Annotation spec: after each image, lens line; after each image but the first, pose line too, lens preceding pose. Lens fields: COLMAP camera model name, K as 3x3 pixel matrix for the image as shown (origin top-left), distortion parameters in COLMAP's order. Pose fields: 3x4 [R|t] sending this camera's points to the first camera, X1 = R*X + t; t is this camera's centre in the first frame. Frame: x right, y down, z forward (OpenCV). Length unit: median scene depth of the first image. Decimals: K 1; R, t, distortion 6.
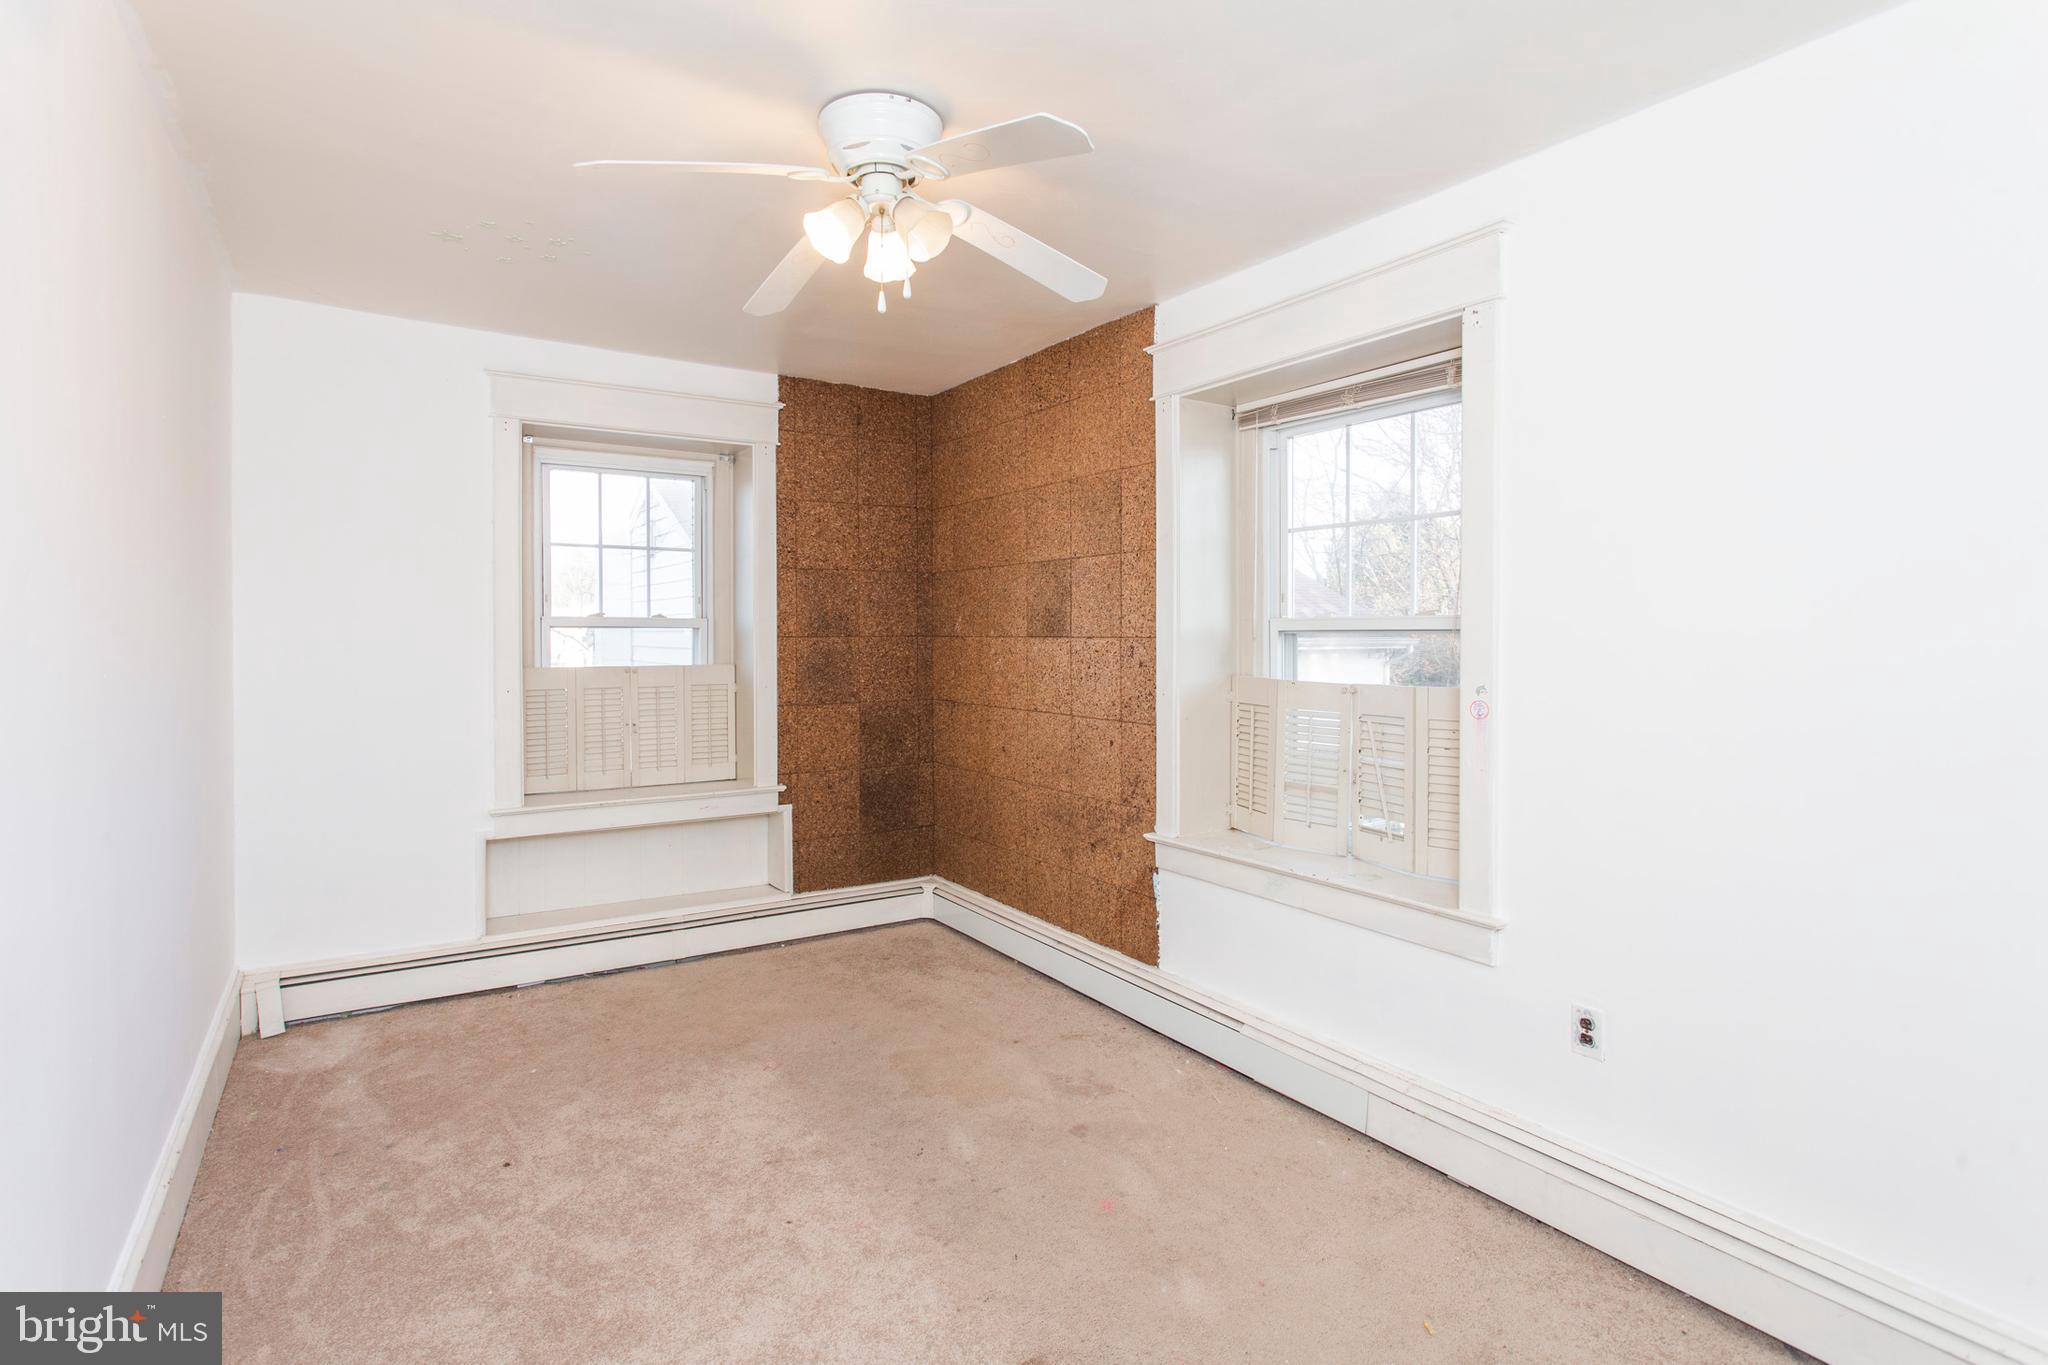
lens RADIAL K [[1005.7, 0, 1012.3], [0, 1005.7, 662.9], [0, 0, 1]] dist [-0.001150, 0.000783]
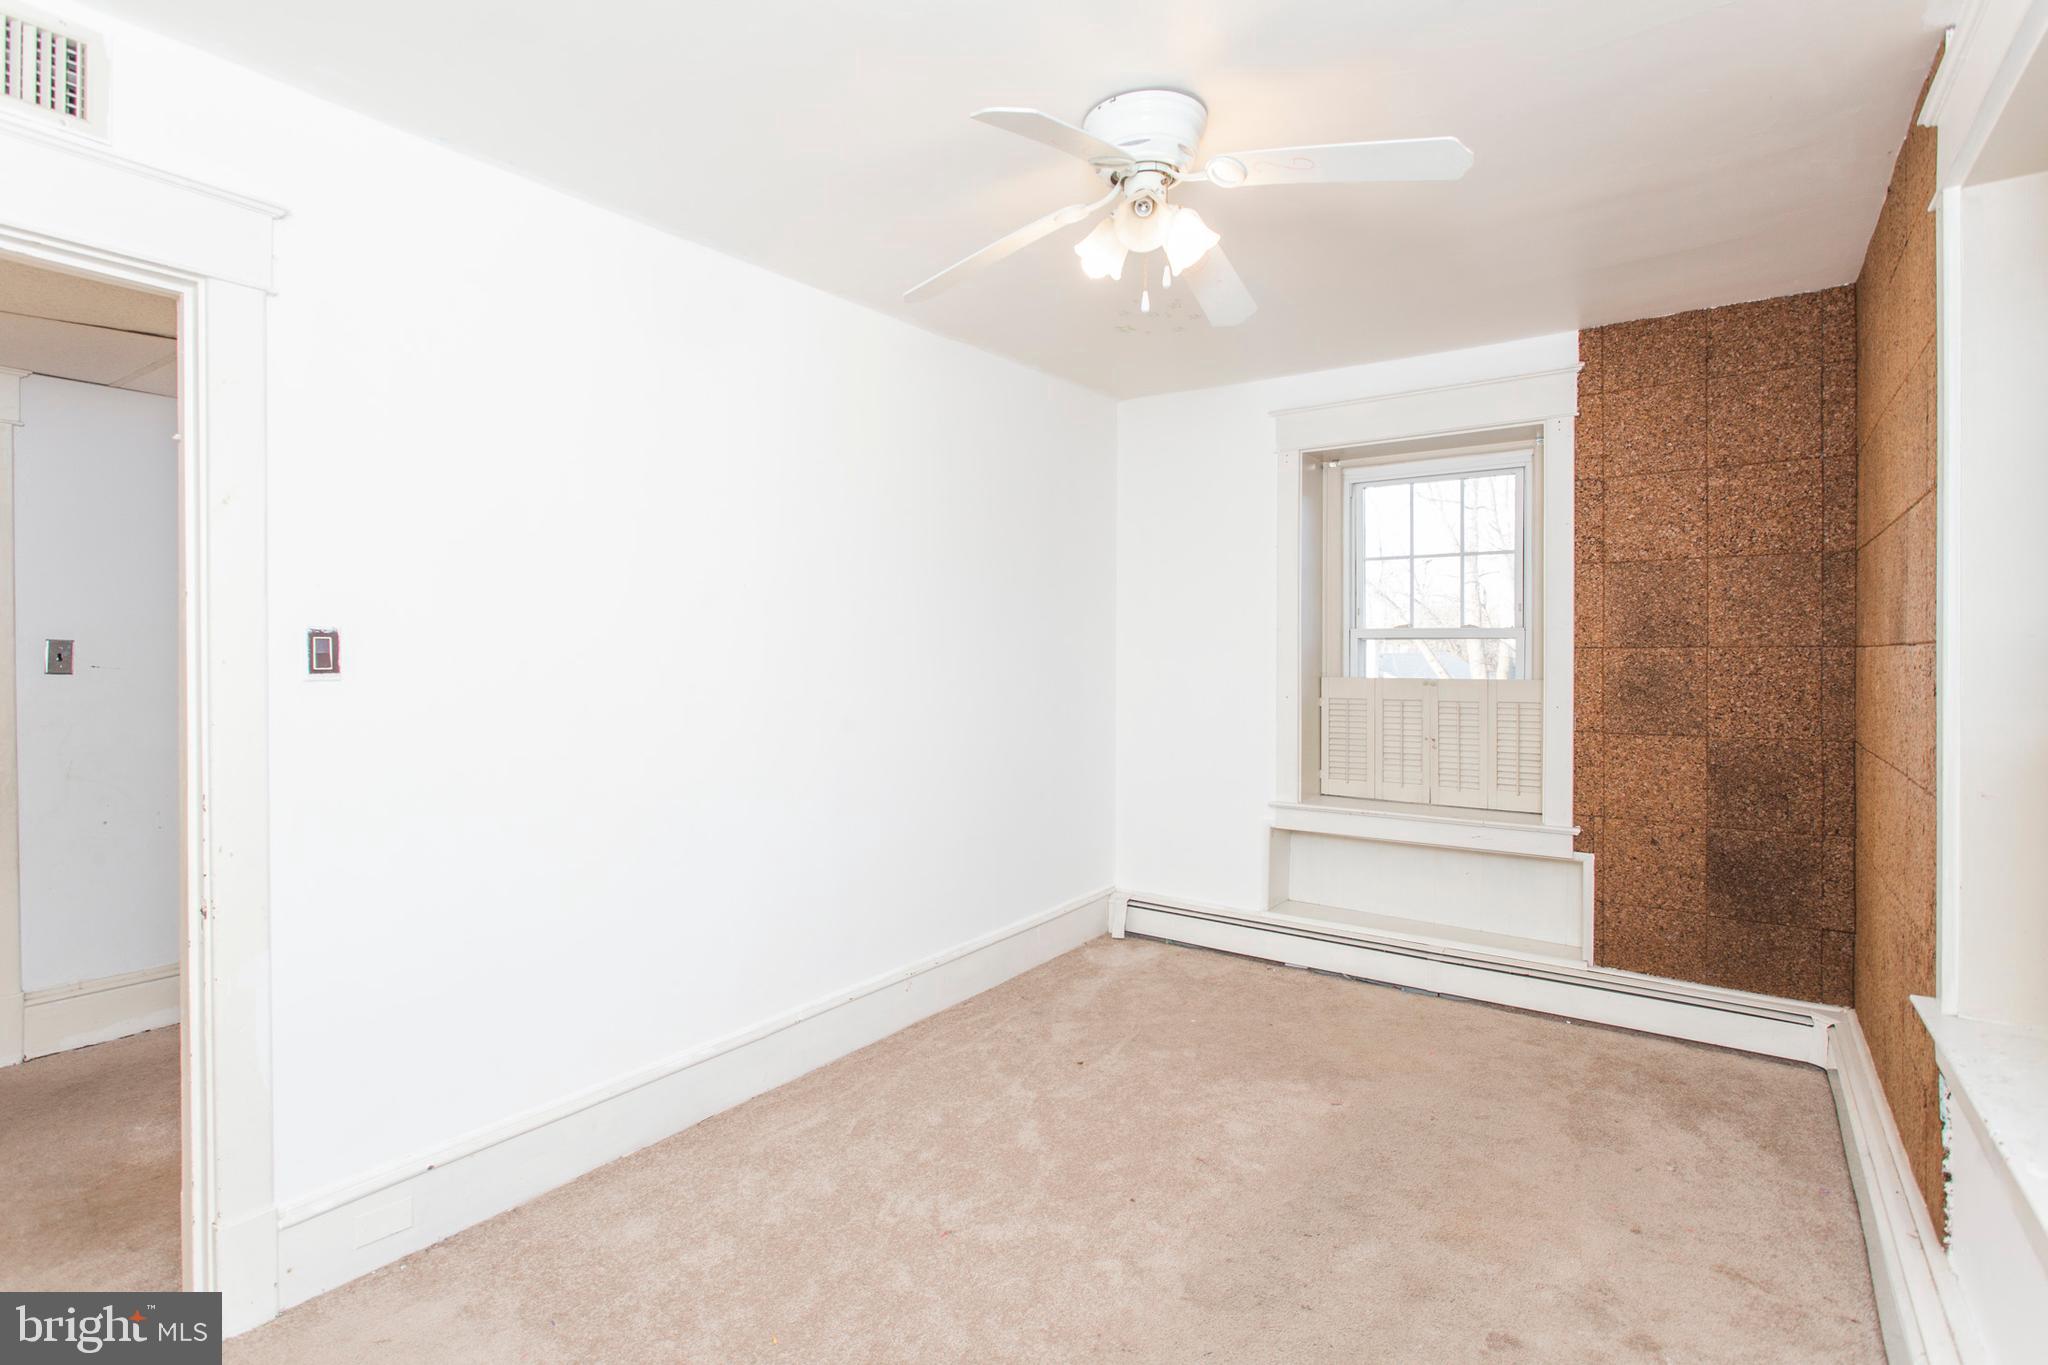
lens RADIAL K [[1010.4, 0, 974.2], [0, 1010.4, 673.5], [0, 0, 1]] dist [-0.001275, 0.000410]
pose [[0.352107, 0.018794, -0.935771, 0.369762], [-0.027864, 0.999566, 0.009591, 0.001169], [0.935545, 0.022698, 0.352478, 0.246857]]
